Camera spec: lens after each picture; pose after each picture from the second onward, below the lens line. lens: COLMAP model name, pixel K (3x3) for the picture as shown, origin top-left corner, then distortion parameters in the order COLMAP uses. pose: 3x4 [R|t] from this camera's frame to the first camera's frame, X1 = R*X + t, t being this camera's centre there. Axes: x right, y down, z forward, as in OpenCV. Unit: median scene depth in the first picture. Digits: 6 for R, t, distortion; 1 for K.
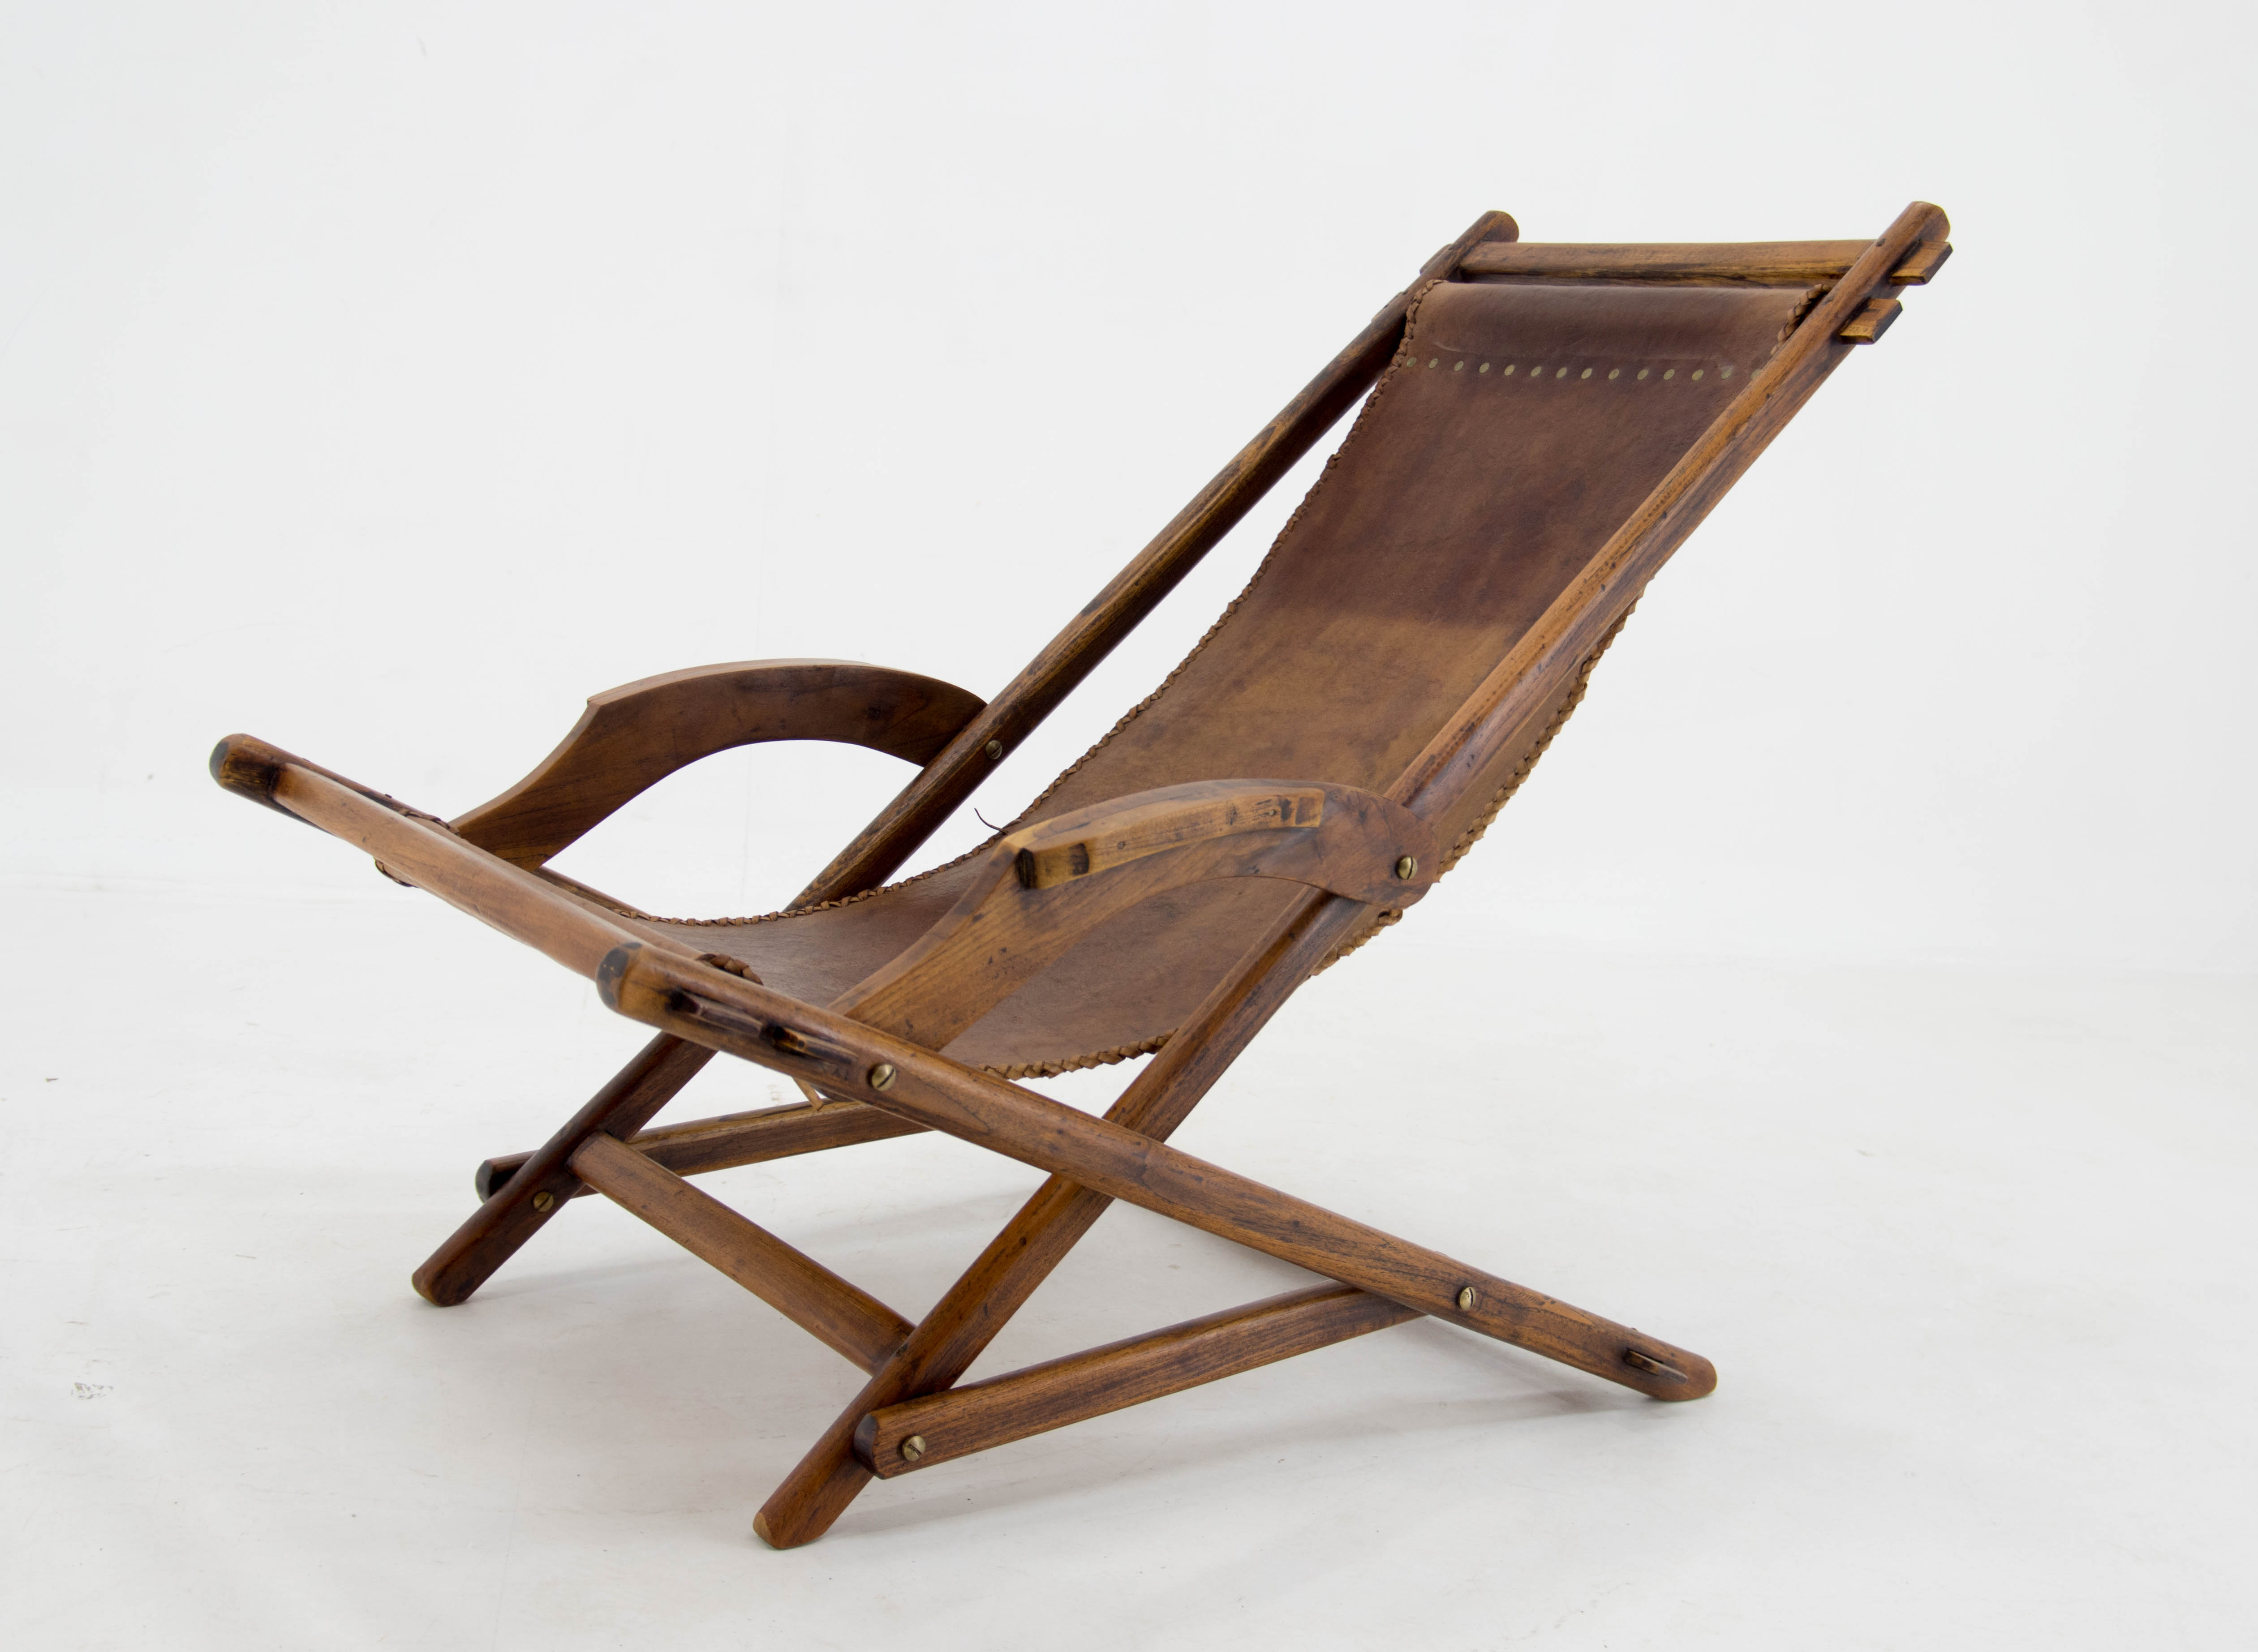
lens RADIAL K [[2666.5, 0, 1129.0], [0, 2666.5, 826.0], [0, 0, 1]] dist [-0.019510, -0.013390]
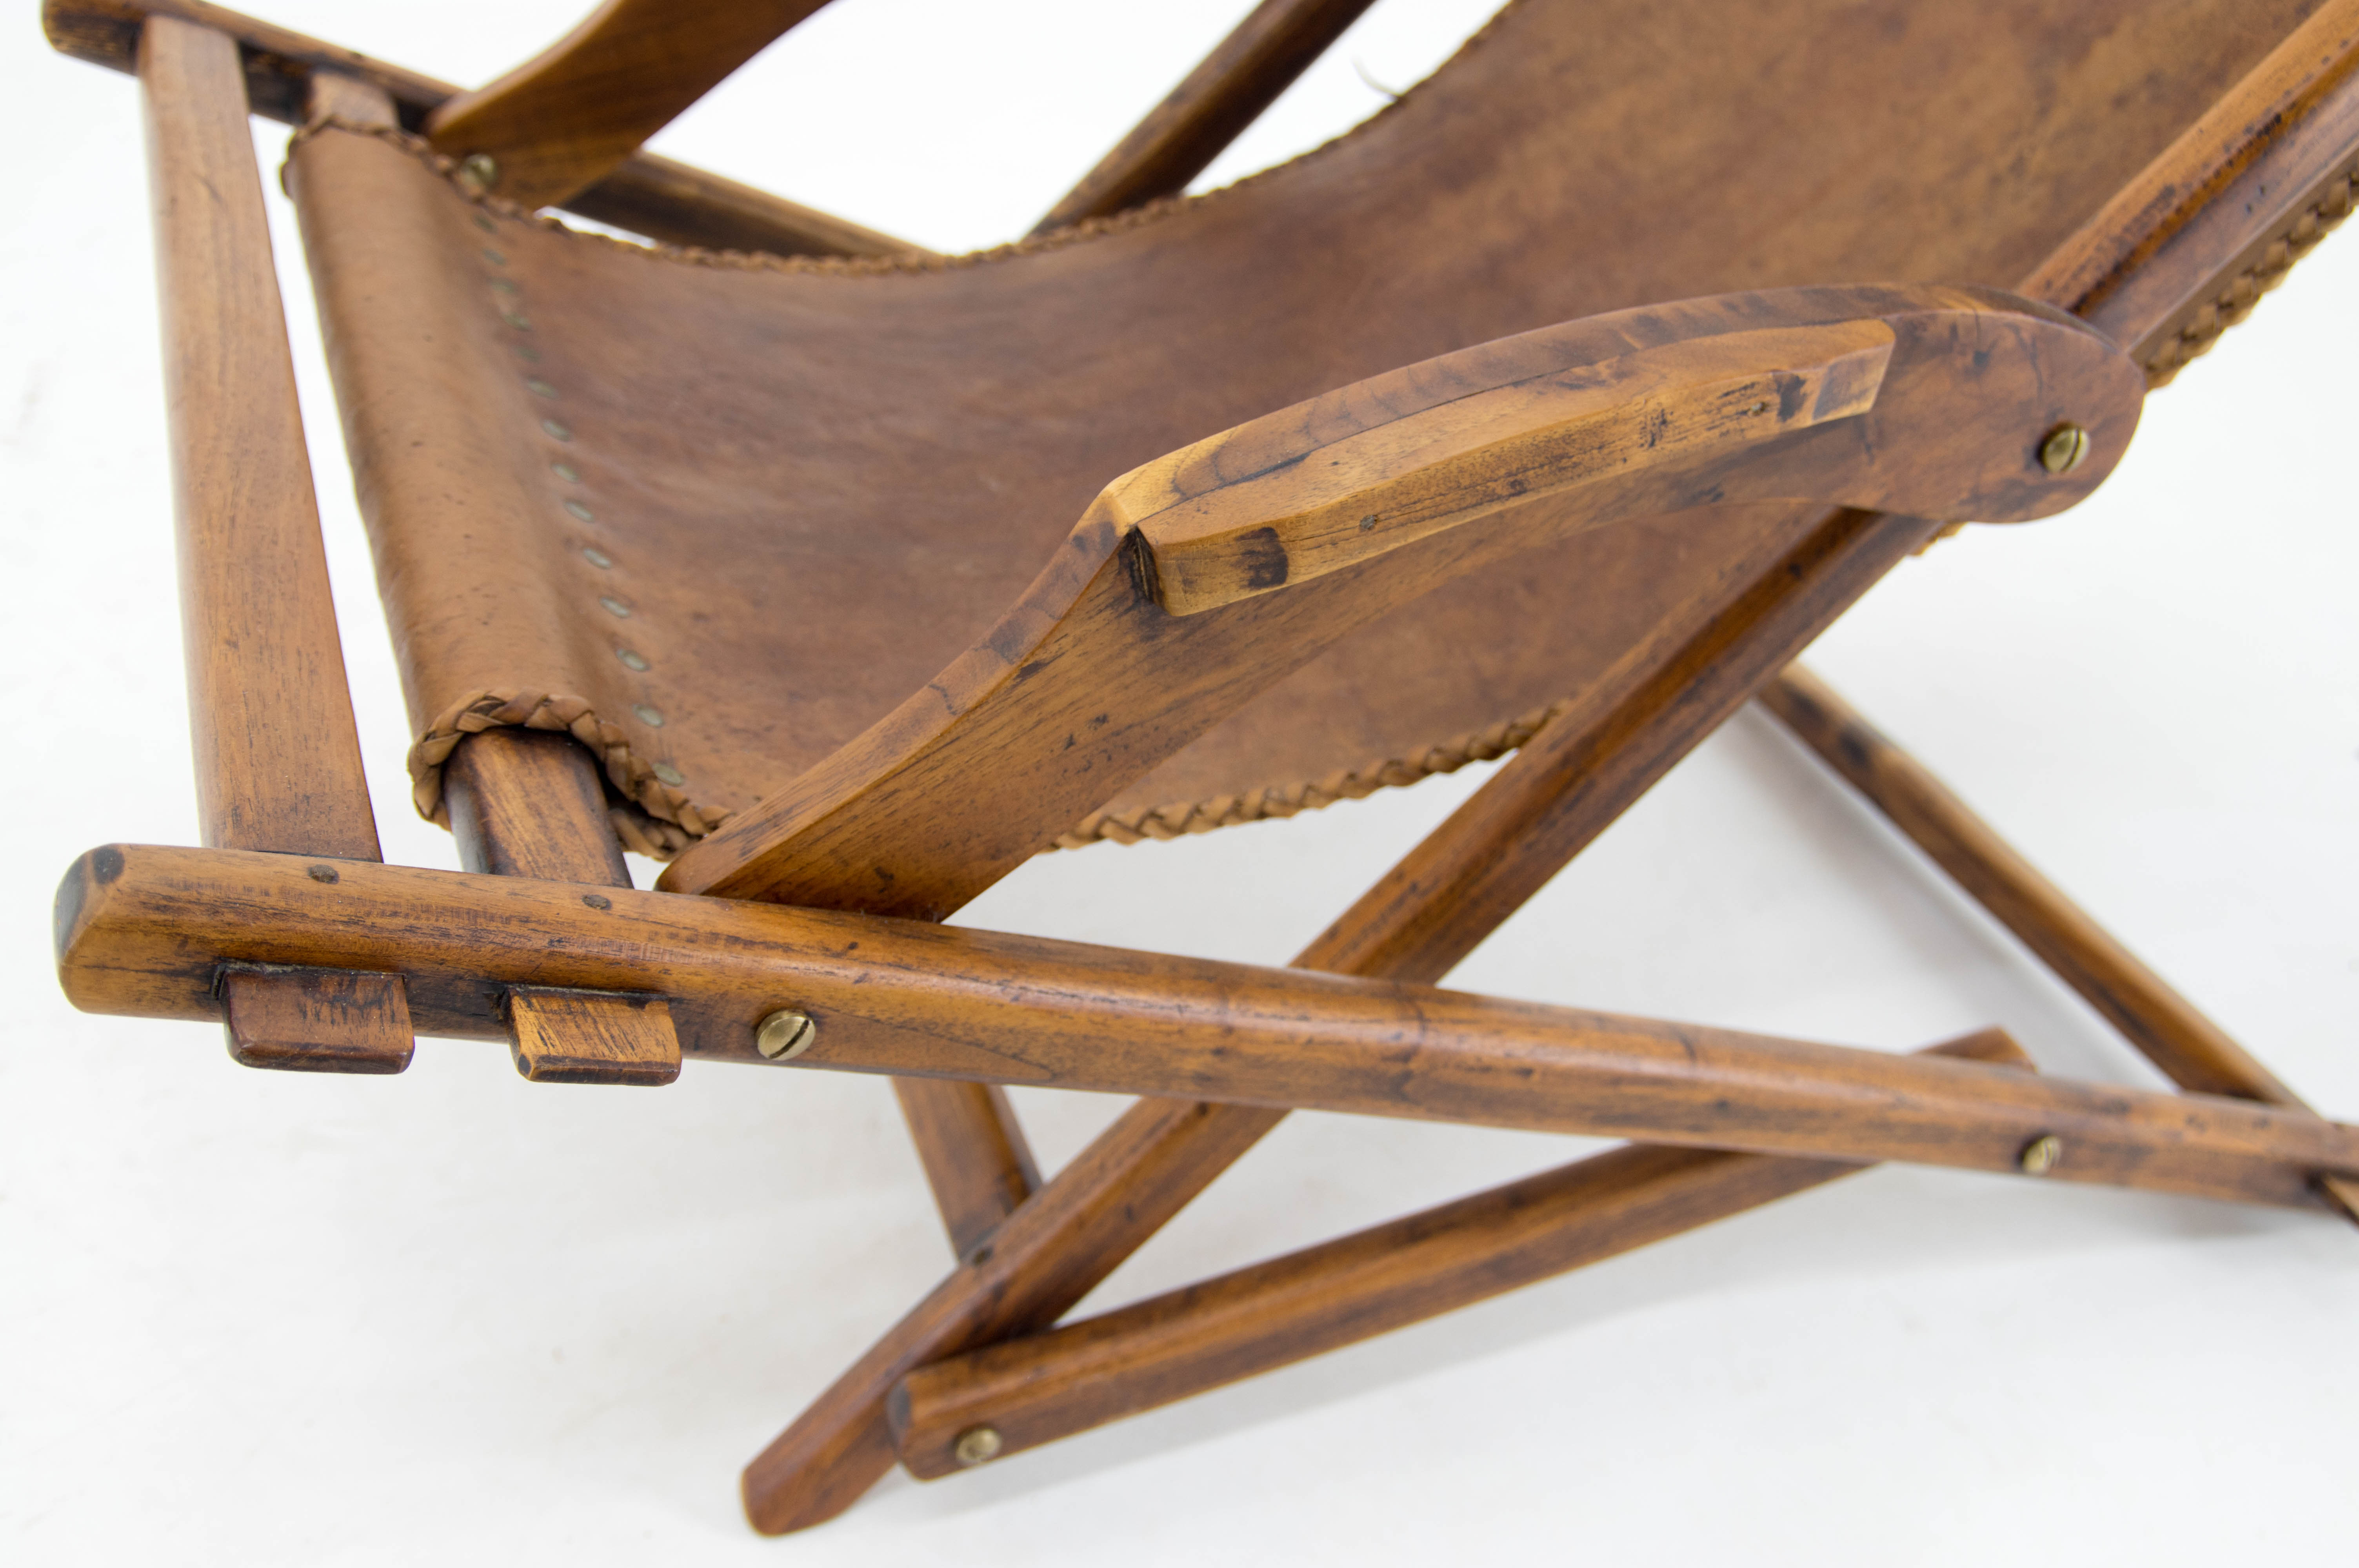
lens RADIAL K [[2344.2, 0, 1179.5], [0, 2344.2, 784.0], [0, 0, 1]] dist [-0.067853, 0.136501]
pose [[0.966385, 0.127855, -0.223054, 0.052730], [-0.019616, 0.901719, 0.431878, -0.108010], [0.256350, -0.412985, 0.873915, 0.583200]]
